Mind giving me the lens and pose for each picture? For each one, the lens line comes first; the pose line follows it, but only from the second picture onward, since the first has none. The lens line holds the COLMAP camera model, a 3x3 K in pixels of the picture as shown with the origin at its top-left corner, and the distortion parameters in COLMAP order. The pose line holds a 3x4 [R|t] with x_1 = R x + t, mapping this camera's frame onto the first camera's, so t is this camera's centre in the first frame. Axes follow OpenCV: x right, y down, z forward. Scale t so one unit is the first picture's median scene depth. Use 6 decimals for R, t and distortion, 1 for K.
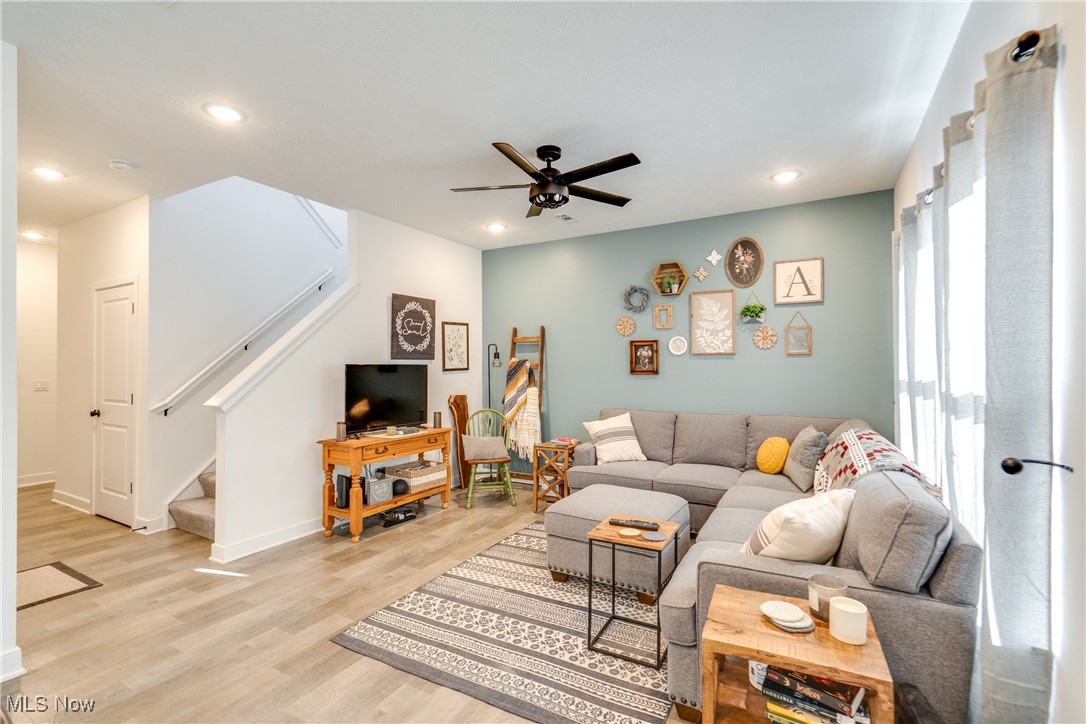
lens RADIAL K [[501.6, 0, 532.3], [0, 501.6, 364.6], [0, 0, 1]] dist [-0.003080, 0.000284]
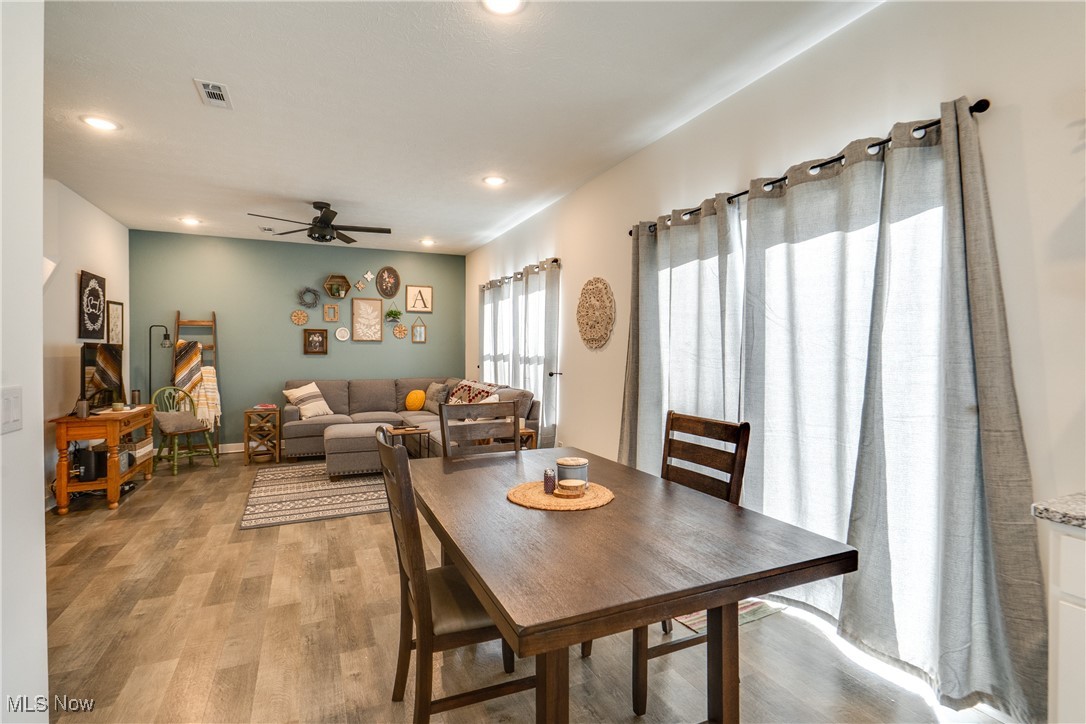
lens RADIAL K [[508.7, 0, 535.5], [0, 508.7, 360.7], [0, 0, 1]] dist [-0.001666, 0.000913]
pose [[0.592076, -0.006993, 0.805852, -0.574638], [-0.006699, 0.999885, 0.013599, 0.014821], [-0.805854, -0.013450, 0.591961, -0.303778]]
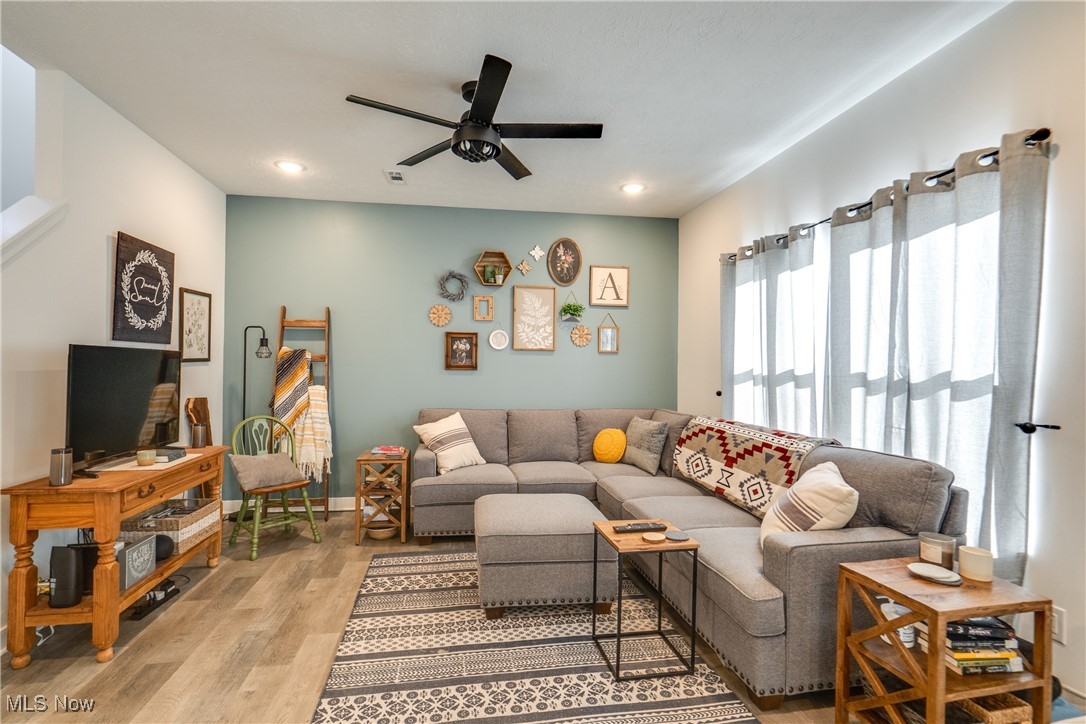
lens RADIAL K [[518.3, 0, 539.7], [0, 518.3, 364.9], [0, 0, 1]] dist [-0.015441, 0.007869]
pose [[0.774677, 0.015616, 0.632164, -0.285372], [-0.016611, 0.999853, -0.004343, 0.013537], [-0.632139, -0.007137, 0.774822, 0.201033]]
